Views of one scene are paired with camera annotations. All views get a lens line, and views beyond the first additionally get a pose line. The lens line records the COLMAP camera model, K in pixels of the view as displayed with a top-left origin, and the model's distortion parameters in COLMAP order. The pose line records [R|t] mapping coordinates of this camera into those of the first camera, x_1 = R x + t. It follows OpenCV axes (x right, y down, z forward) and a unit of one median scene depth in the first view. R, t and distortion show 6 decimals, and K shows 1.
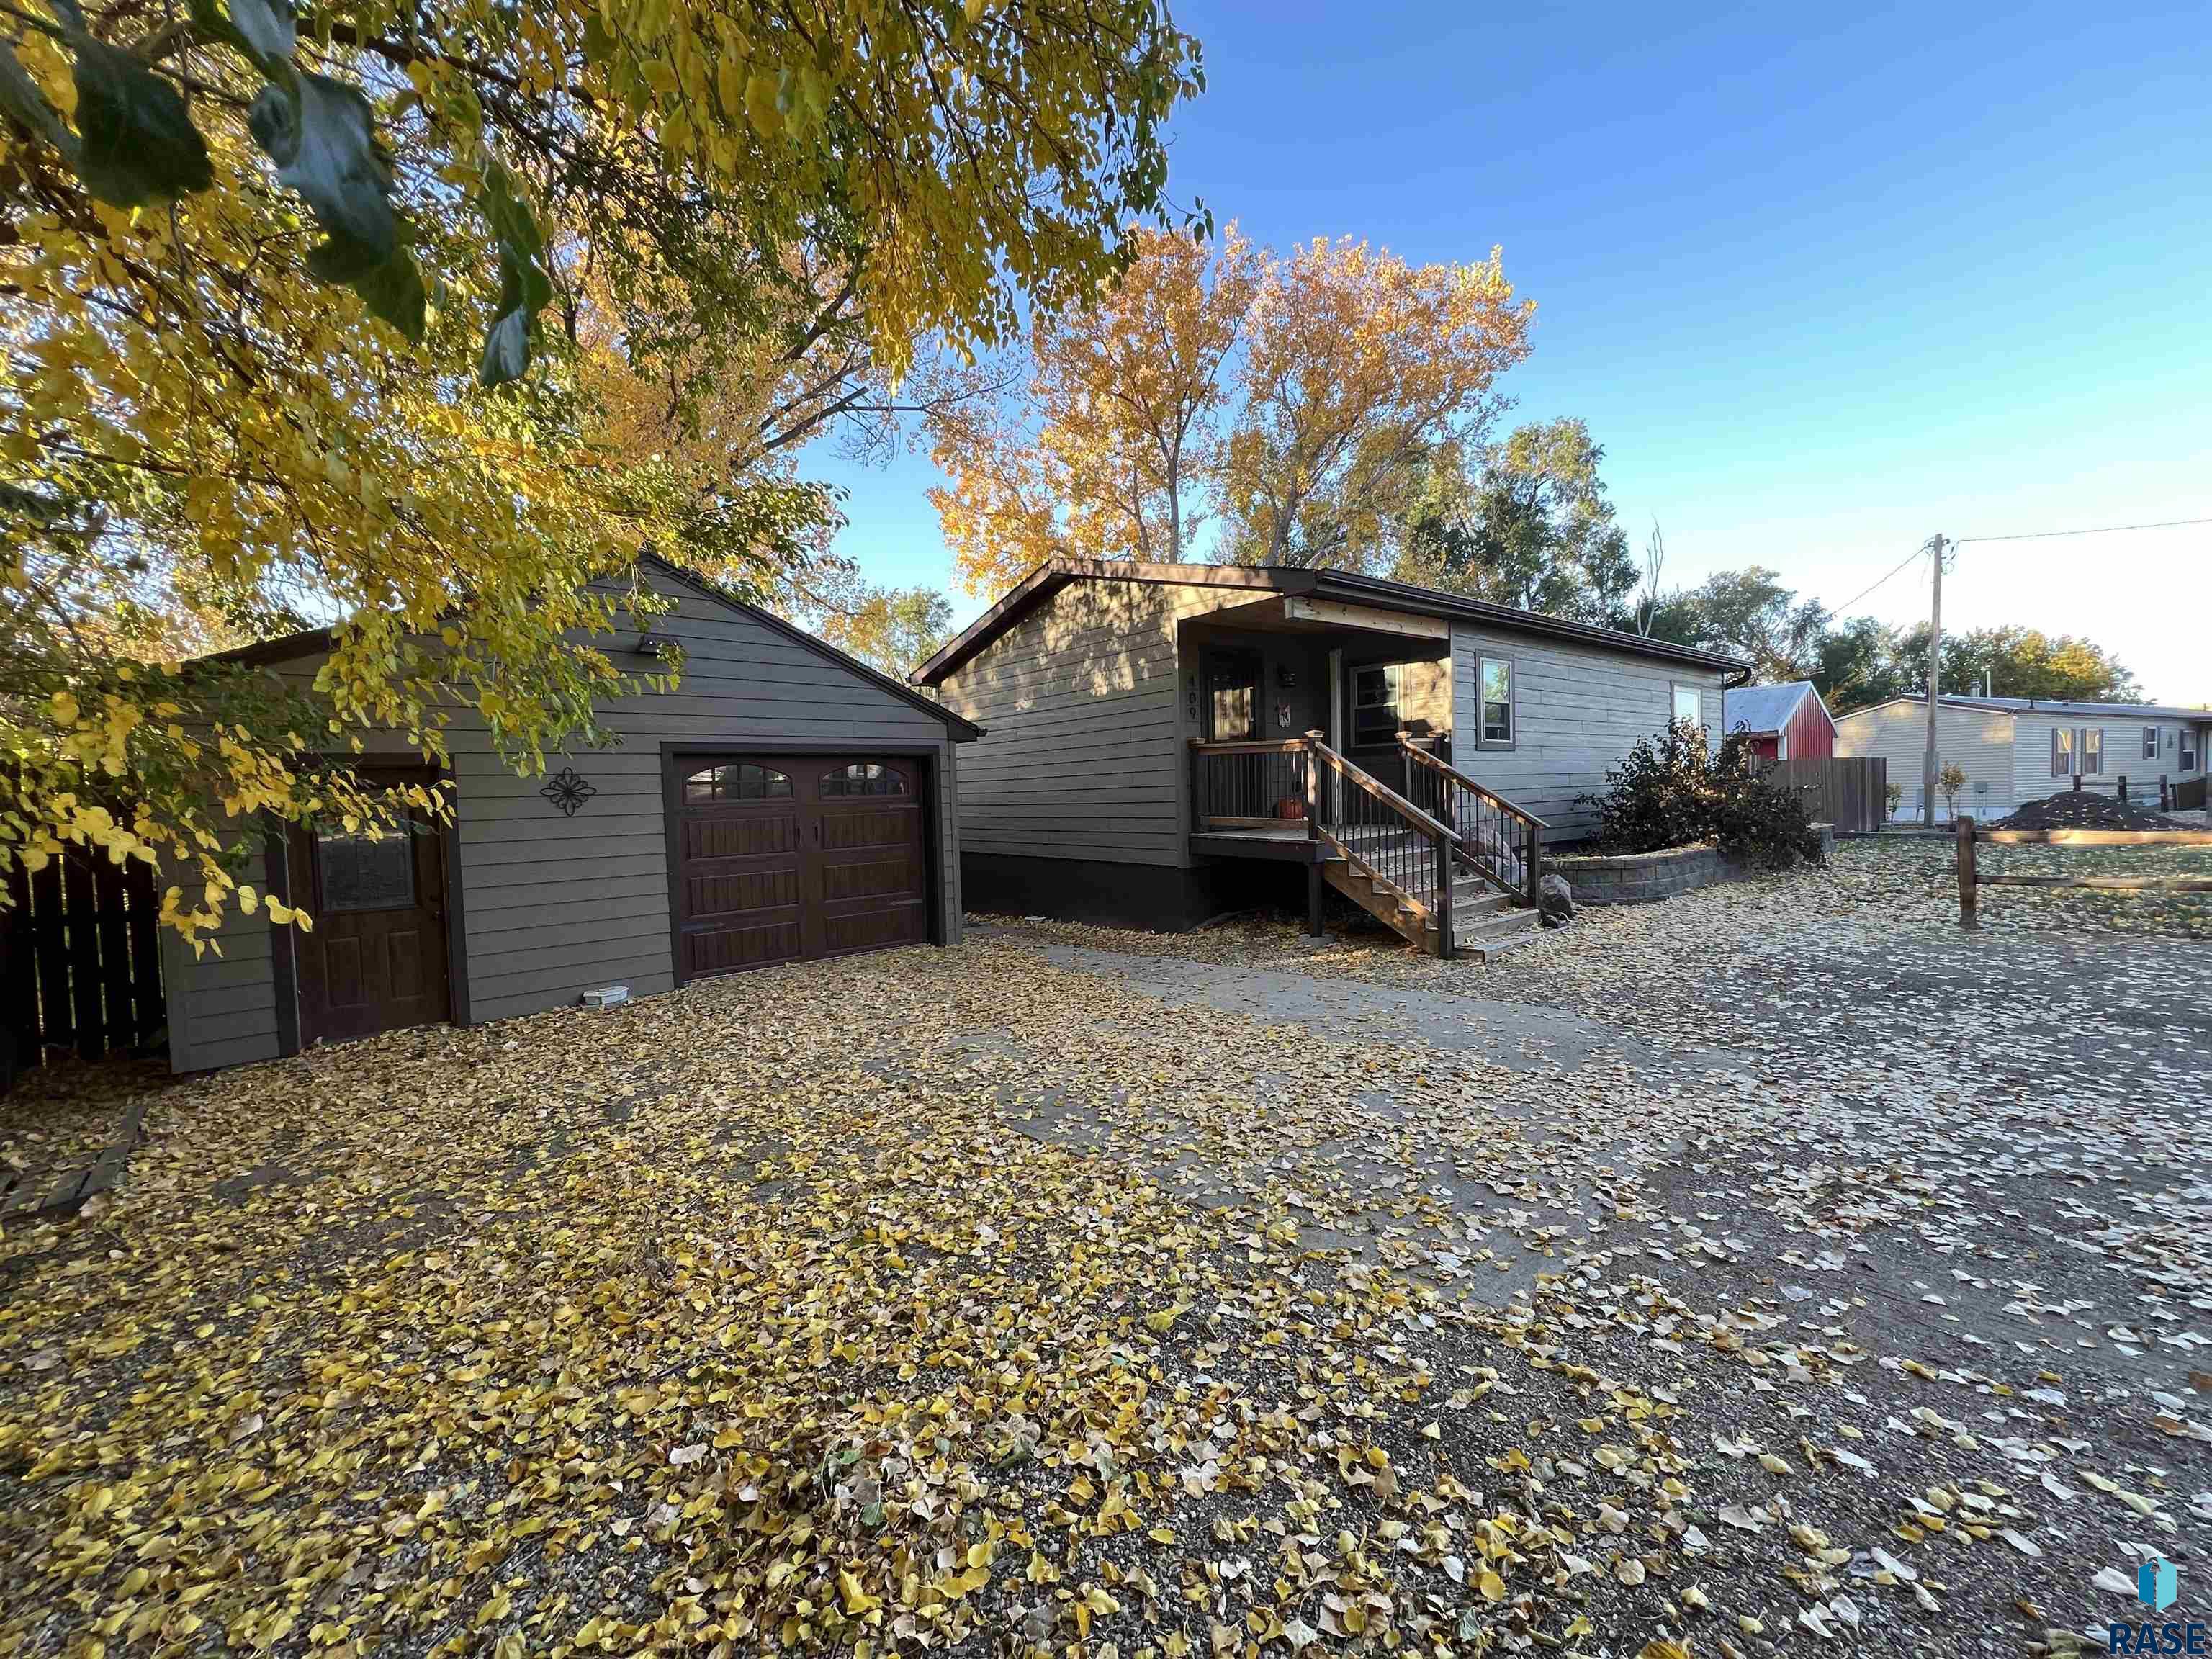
lens RADIAL K [[883.3, 0, 1106.0], [0, 883.3, 829.5], [0, 0, 1]] dist [-0.002056, -0.000413]
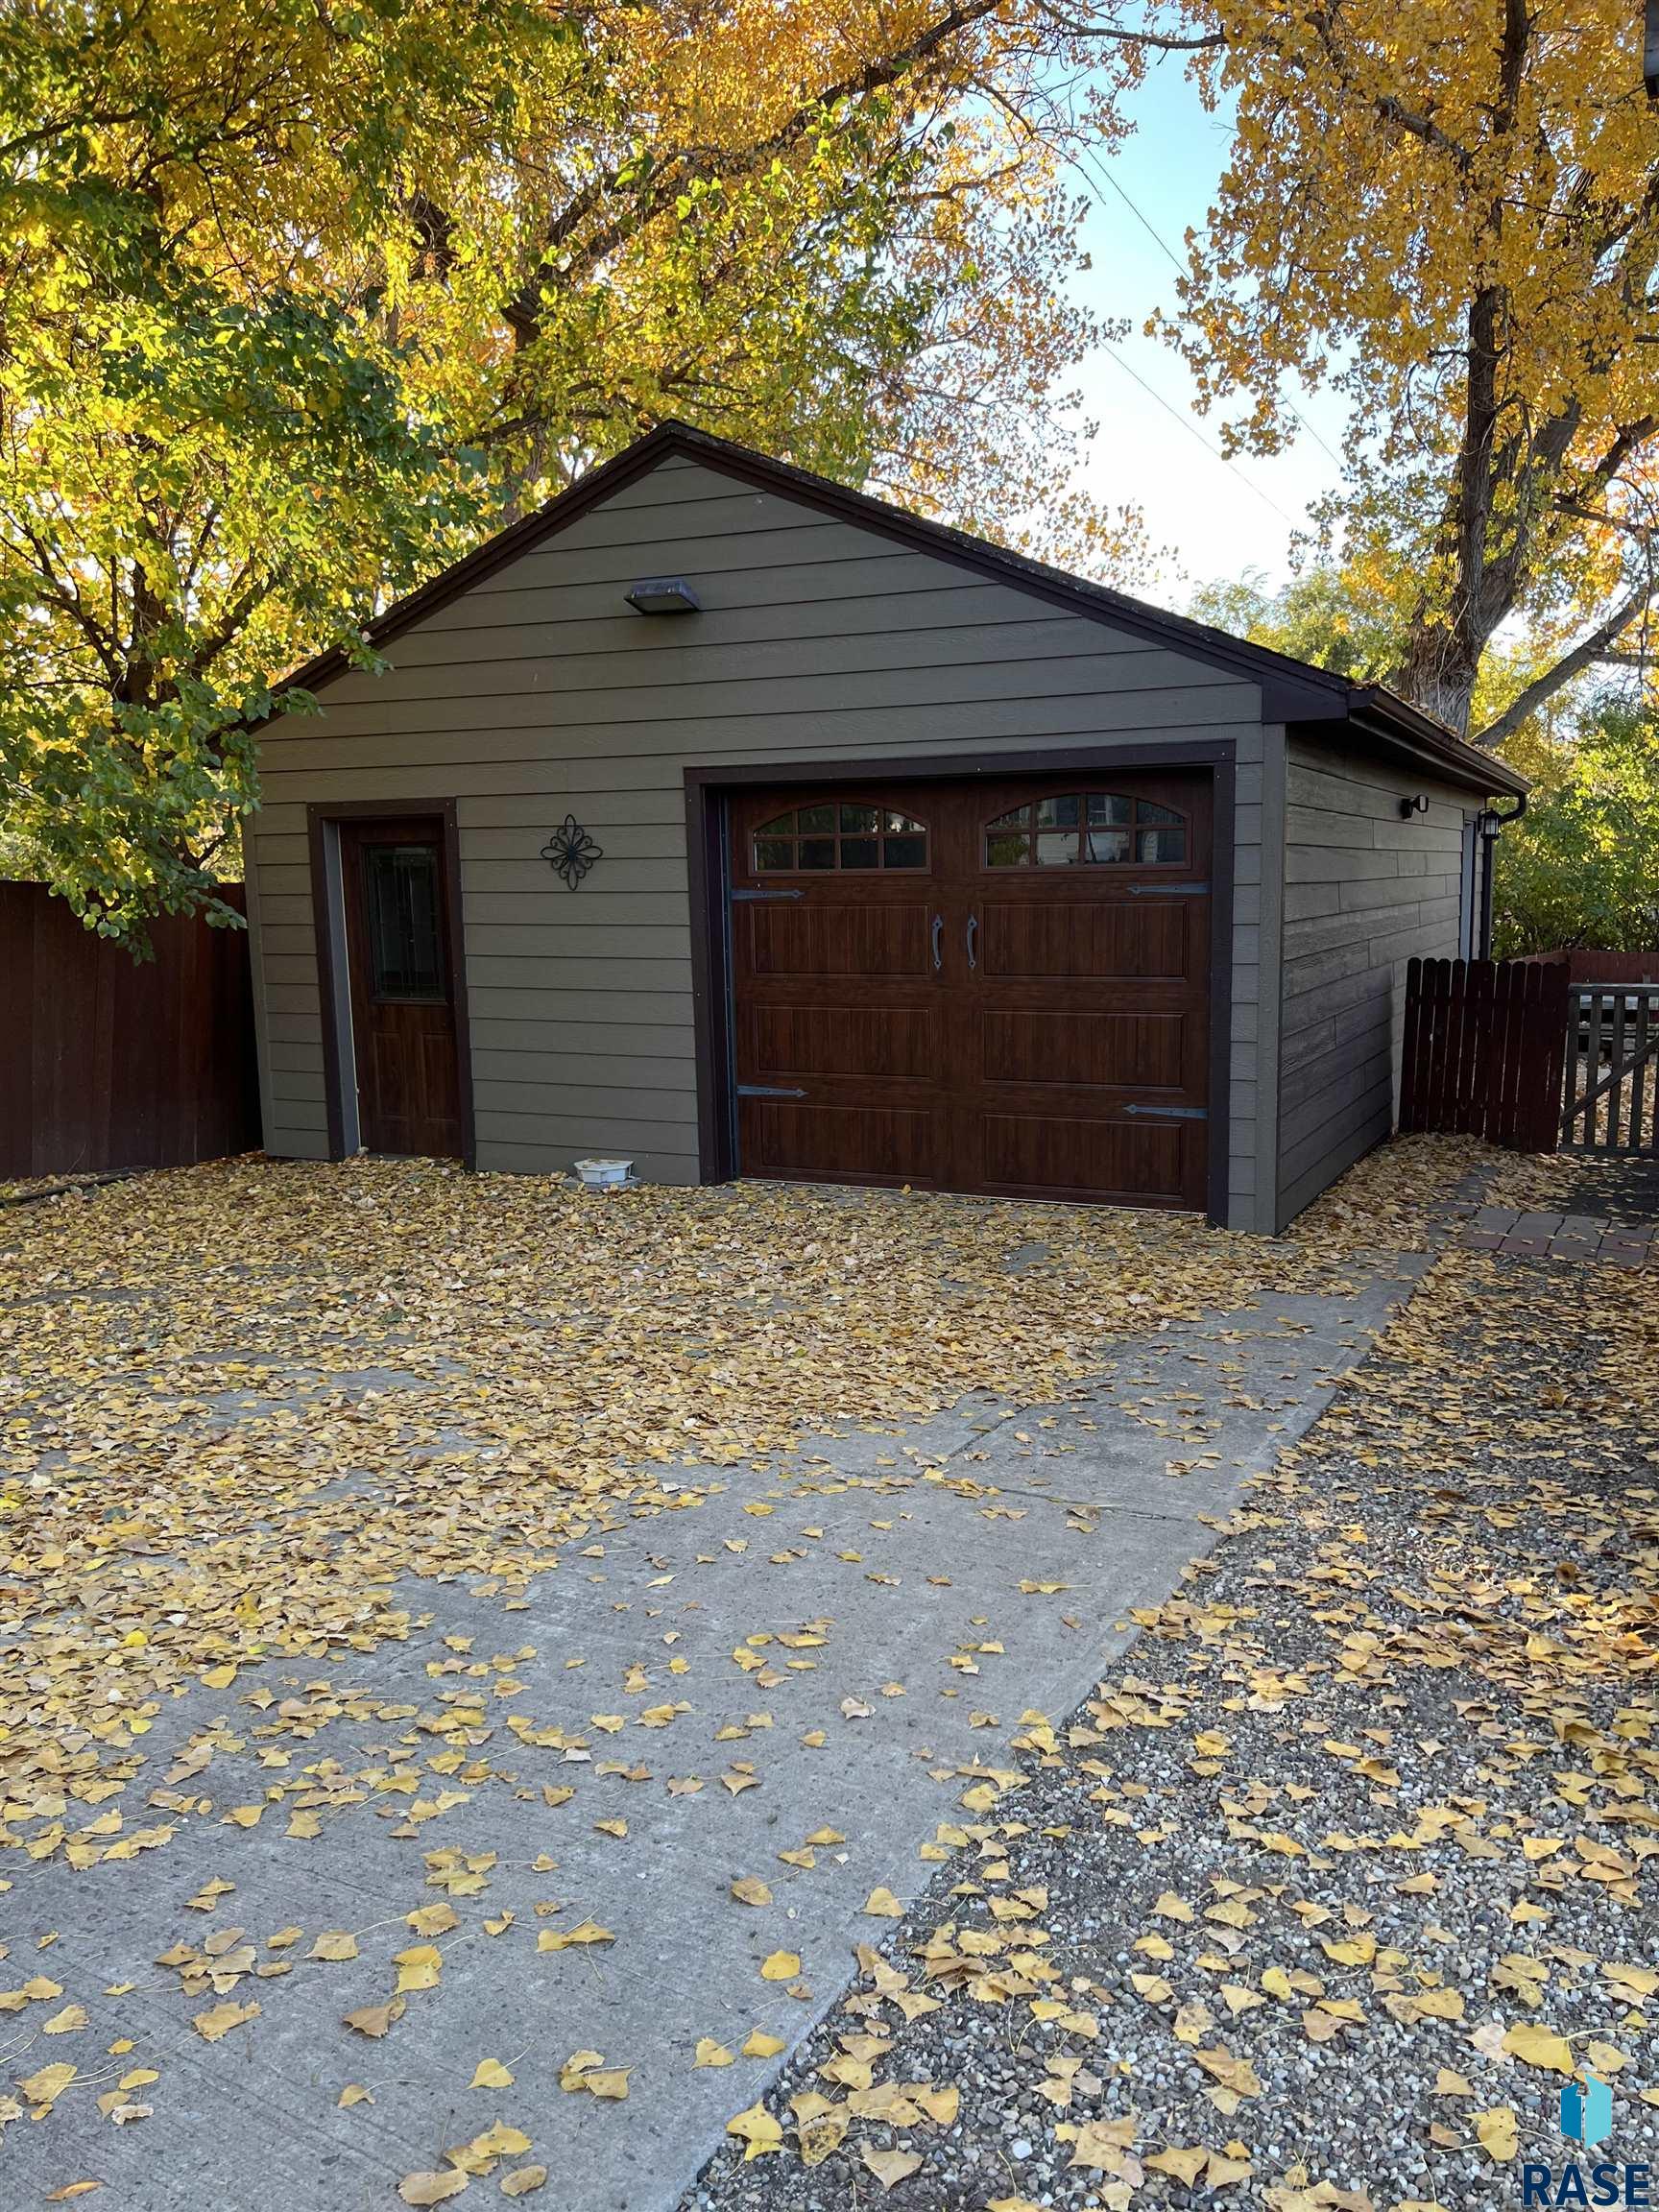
lens RADIAL K [[1671.6, 0, 829.5], [0, 1671.6, 1106.0], [0, 0, 1]] dist [0.051325, -0.002676]
pose [[0.363693, 0.152567, -0.918940, 0.197691], [-0.038292, 0.988111, 0.148897, -0.015675], [0.930731, -0.018965, 0.365211, 0.227452]]
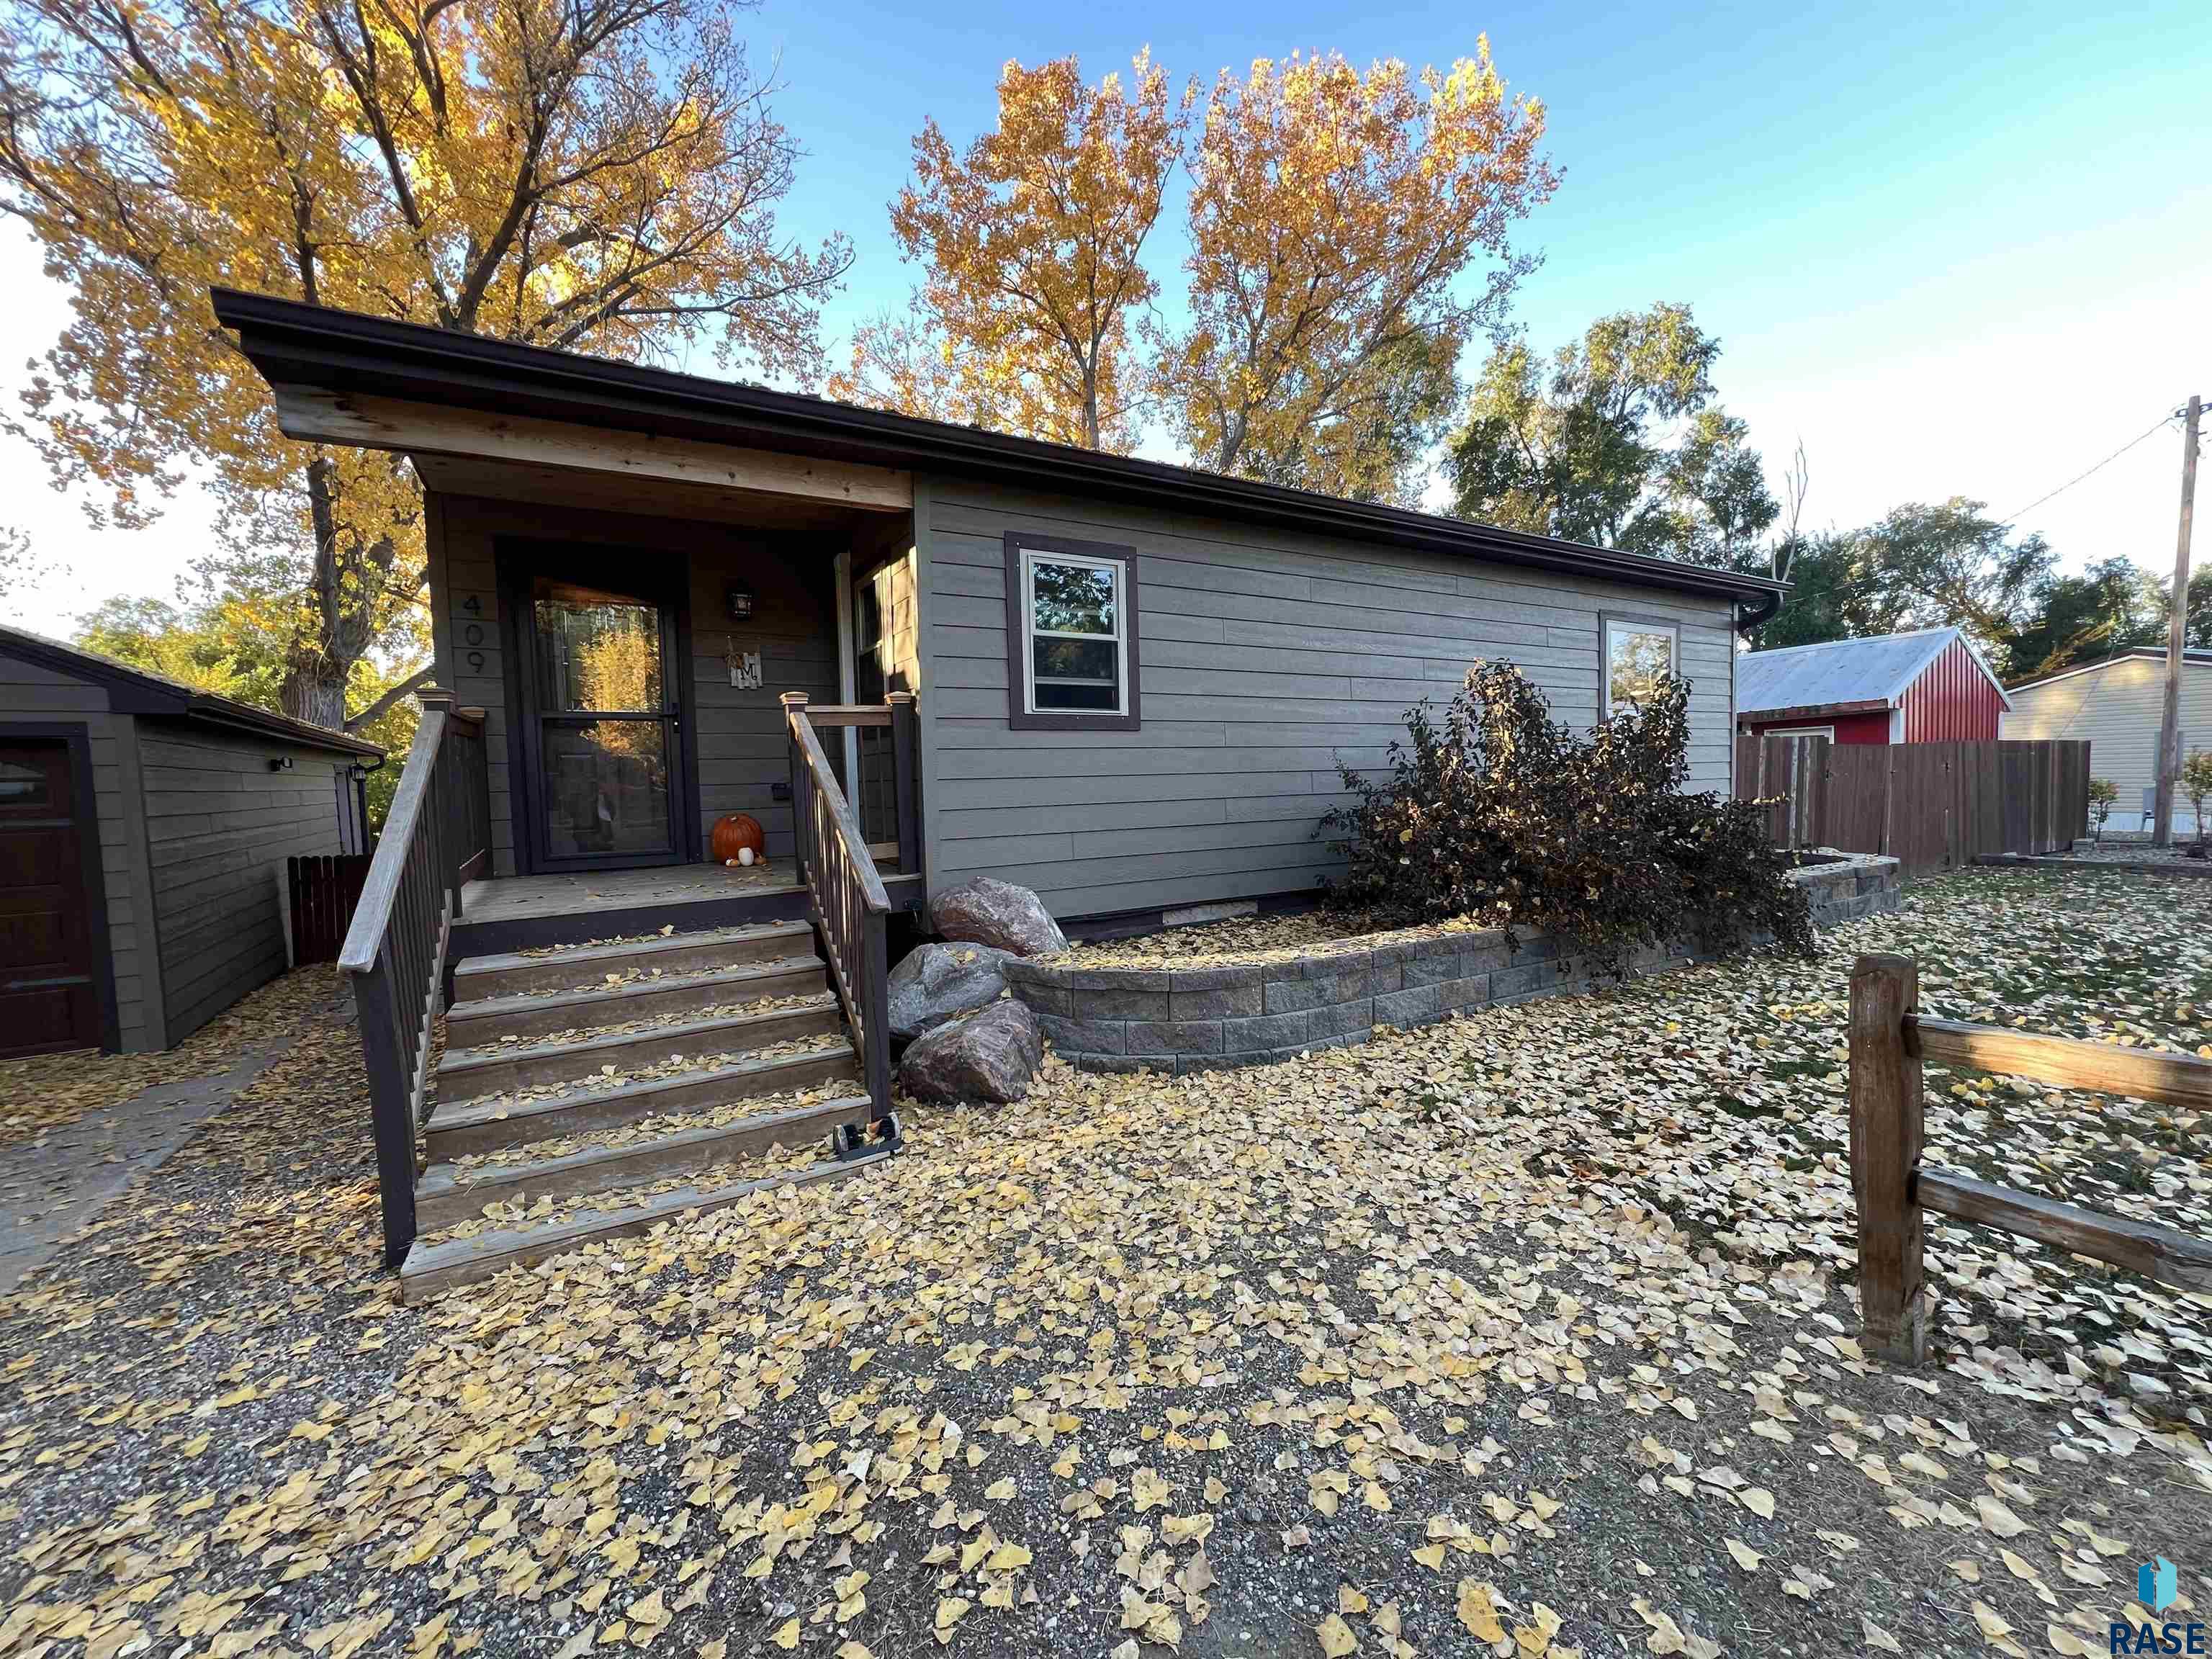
lens RADIAL K [[880.7, 0, 1106.0], [0, 880.7, 829.5], [0, 0, 1]] dist [0.000809, -0.000301]
pose [[0.988101, 0.015921, -0.152983, 0.243034], [-0.012530, 0.999654, 0.023109, -0.019154], [0.153298, -0.020917, 0.987959, 0.215904]]
